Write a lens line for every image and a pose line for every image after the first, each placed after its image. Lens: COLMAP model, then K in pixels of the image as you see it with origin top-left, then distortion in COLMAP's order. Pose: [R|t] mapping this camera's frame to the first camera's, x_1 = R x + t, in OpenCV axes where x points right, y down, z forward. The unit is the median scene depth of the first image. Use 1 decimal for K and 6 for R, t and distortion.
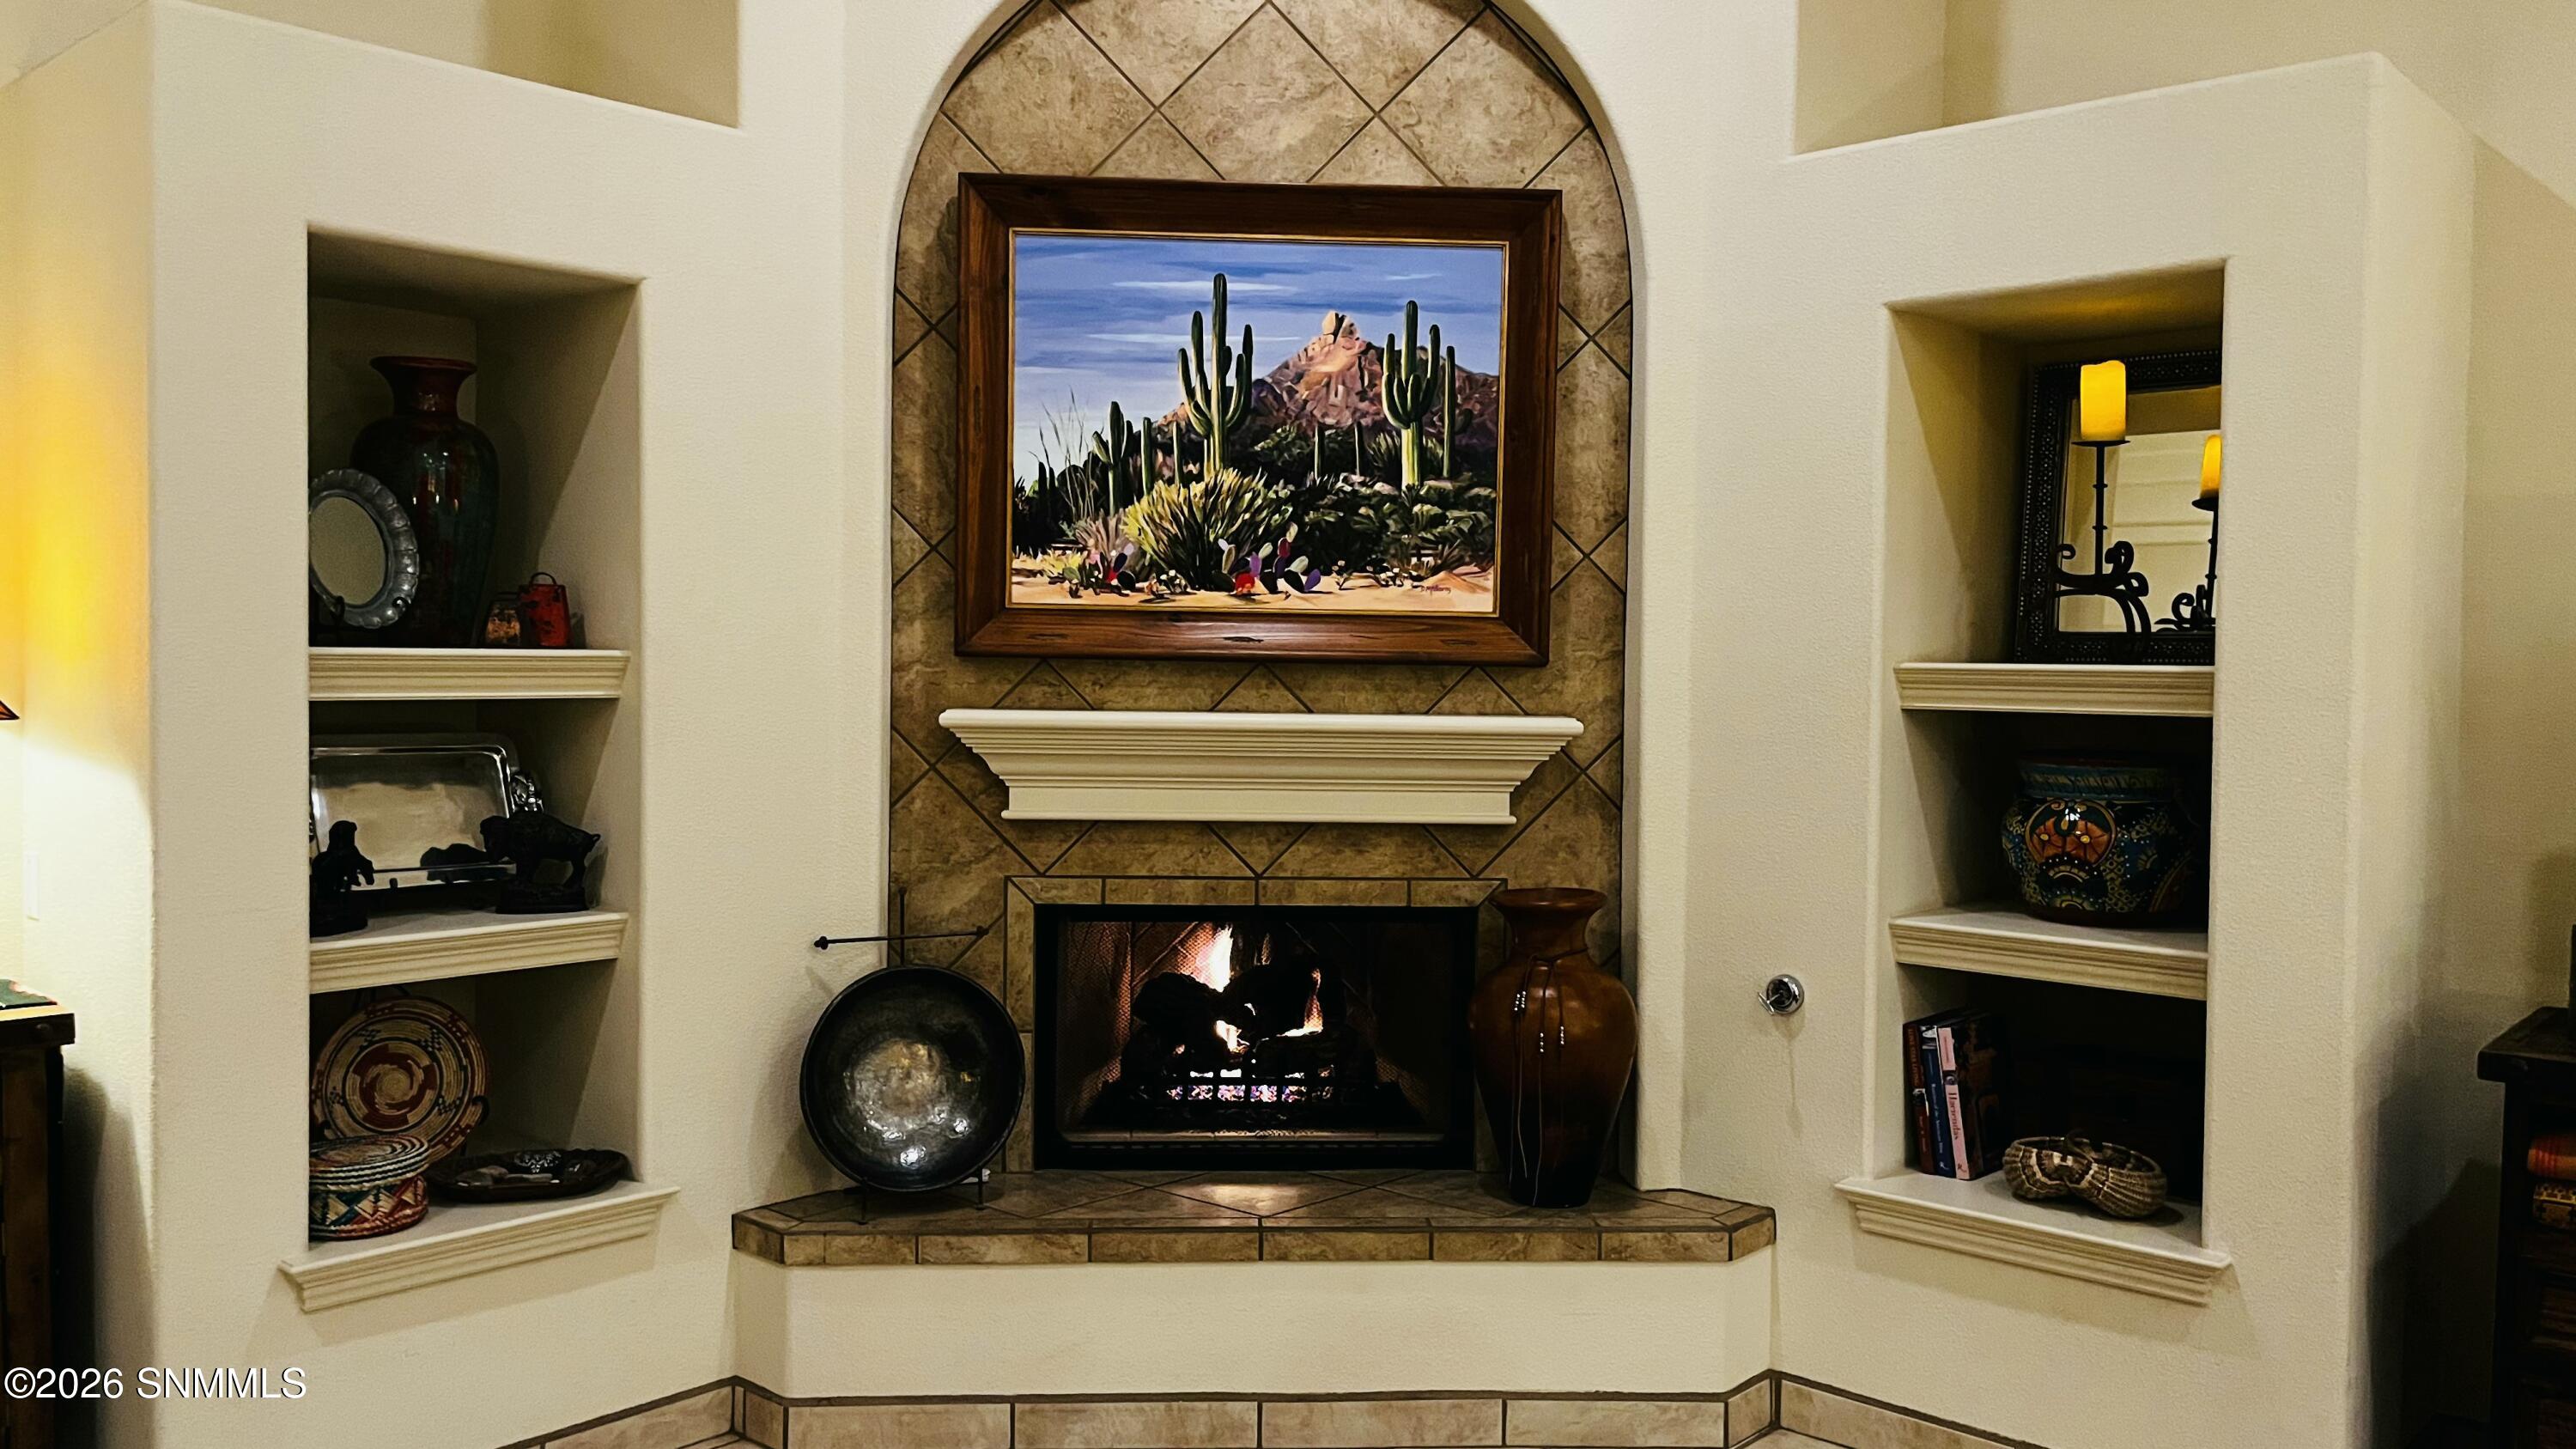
lens RADIAL K [[1936.6, 0, 1282.2], [0, 1936.6, 704.0], [0, 0, 1]] dist [0.091747, -0.142284]
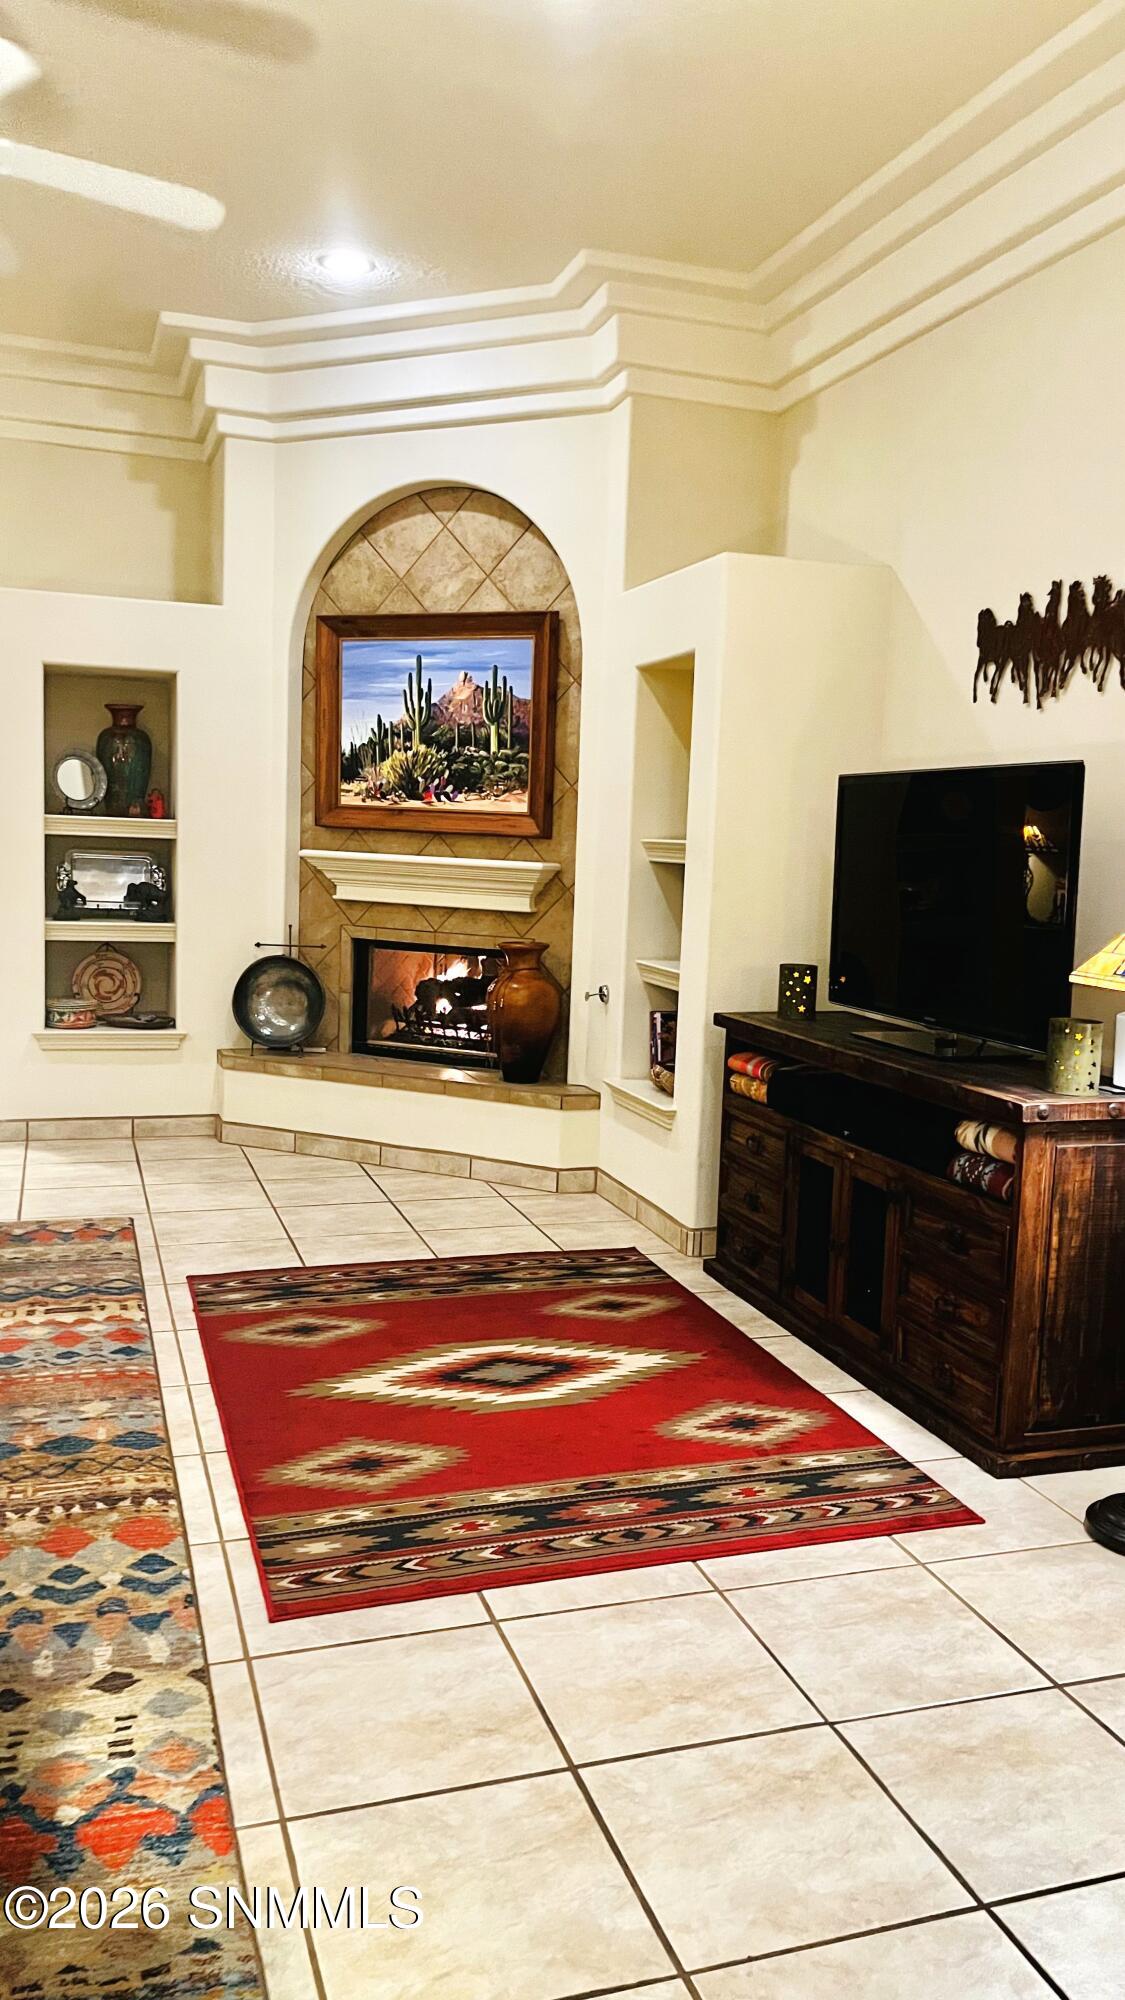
lens RADIAL K [[1503.4, 0, 562.5], [0, 1503.4, 1000.0], [0, 0, 1]] dist [0.091747, -0.142284]
pose [[0.877623, 0.075572, -0.473358, 0.946195], [-0.040634, 0.995669, 0.083622, 0.018162], [0.477627, -0.054154, 0.876892, -0.443119]]
